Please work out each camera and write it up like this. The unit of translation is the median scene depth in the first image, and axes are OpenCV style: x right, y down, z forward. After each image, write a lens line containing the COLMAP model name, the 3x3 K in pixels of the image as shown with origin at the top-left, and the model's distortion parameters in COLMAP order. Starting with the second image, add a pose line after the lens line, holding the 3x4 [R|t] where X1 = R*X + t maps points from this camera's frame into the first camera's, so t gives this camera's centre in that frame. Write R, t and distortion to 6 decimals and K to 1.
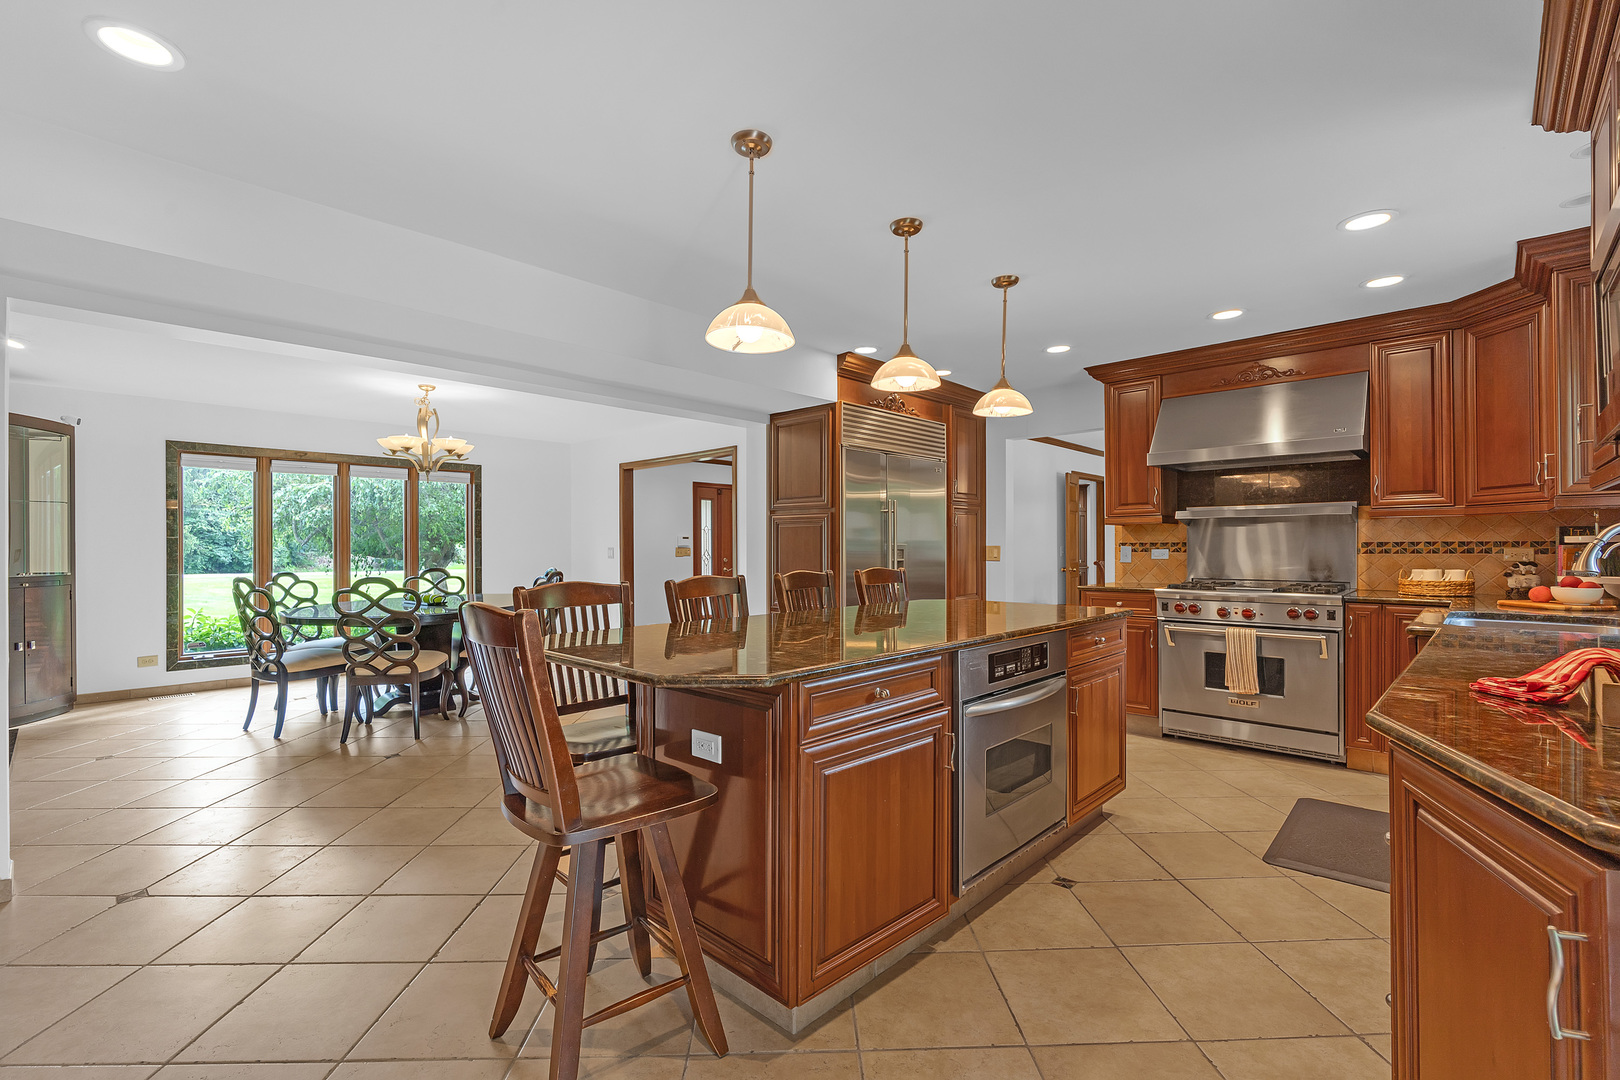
lens RADIAL K [[714.5, 0, 812.8], [0, 714.5, 541.2], [0, 0, 1]] dist [-0.001906, -0.000622]
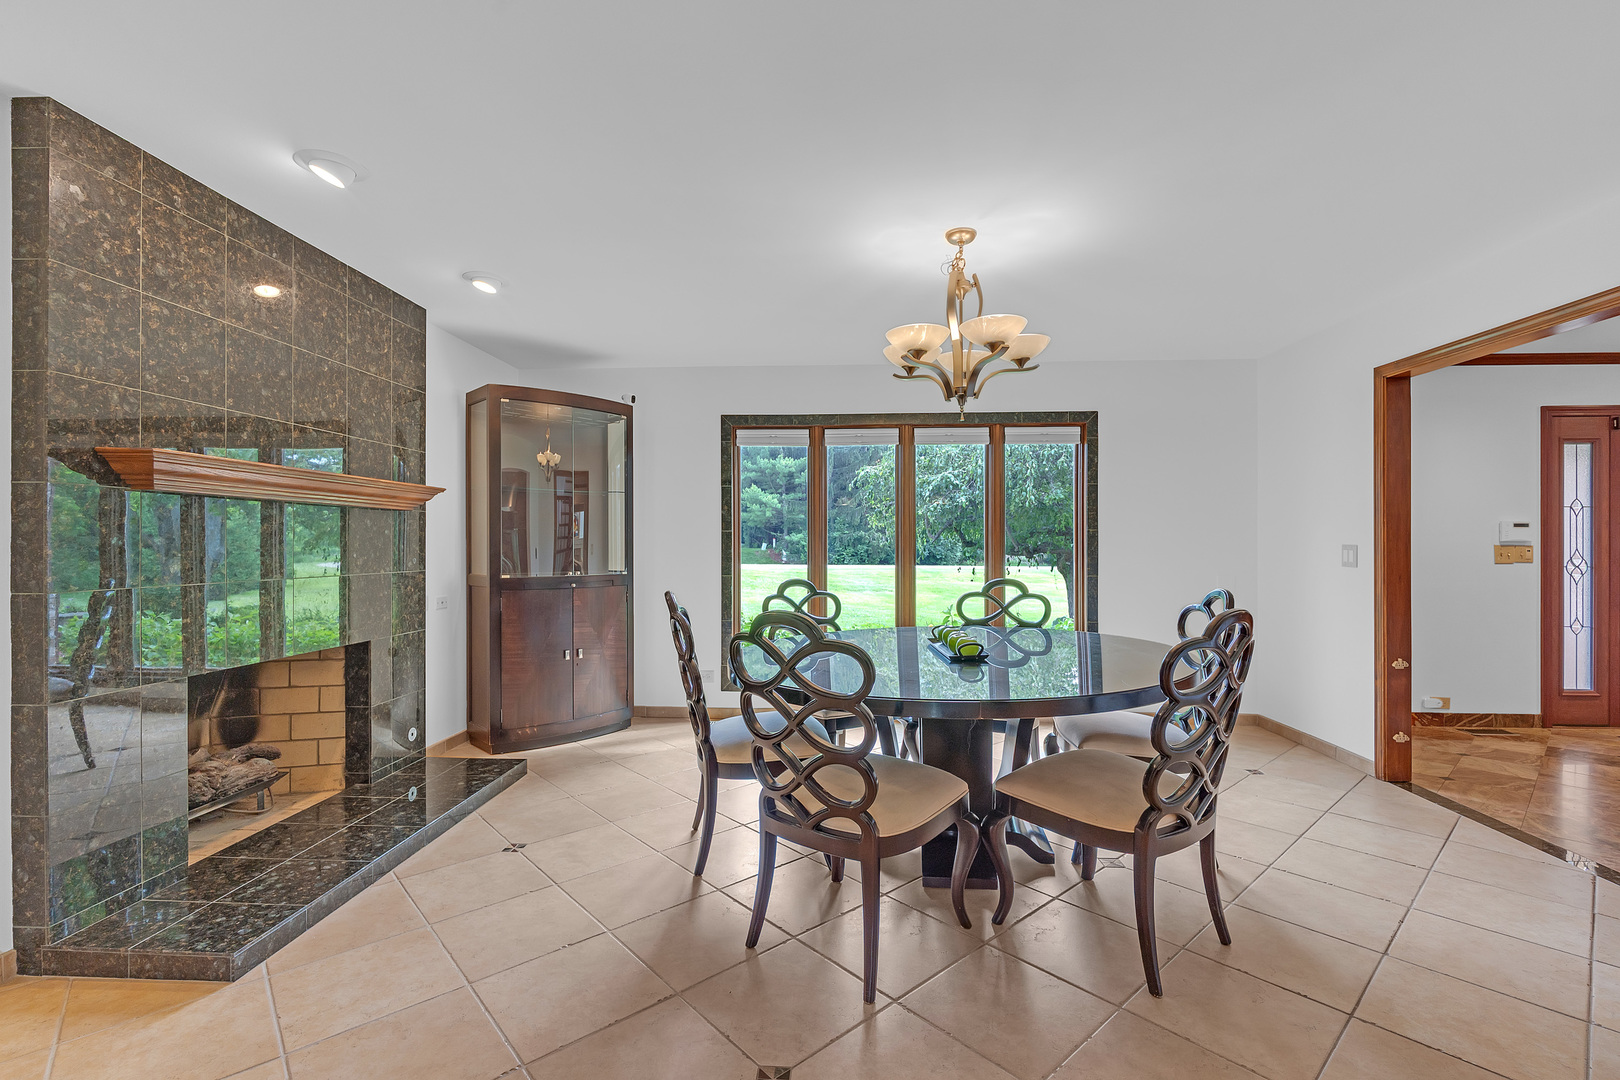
lens RADIAL K [[714.5, 0, 810.9], [0, 714.5, 542.8], [0, 0, 1]] dist [-0.001906, -0.000622]
pose [[0.643993, -0.000281, -0.765031, -0.183293], [0.004254, 0.999986, 0.003214, 0.005961], [0.765019, -0.005324, 0.643985, 0.501476]]
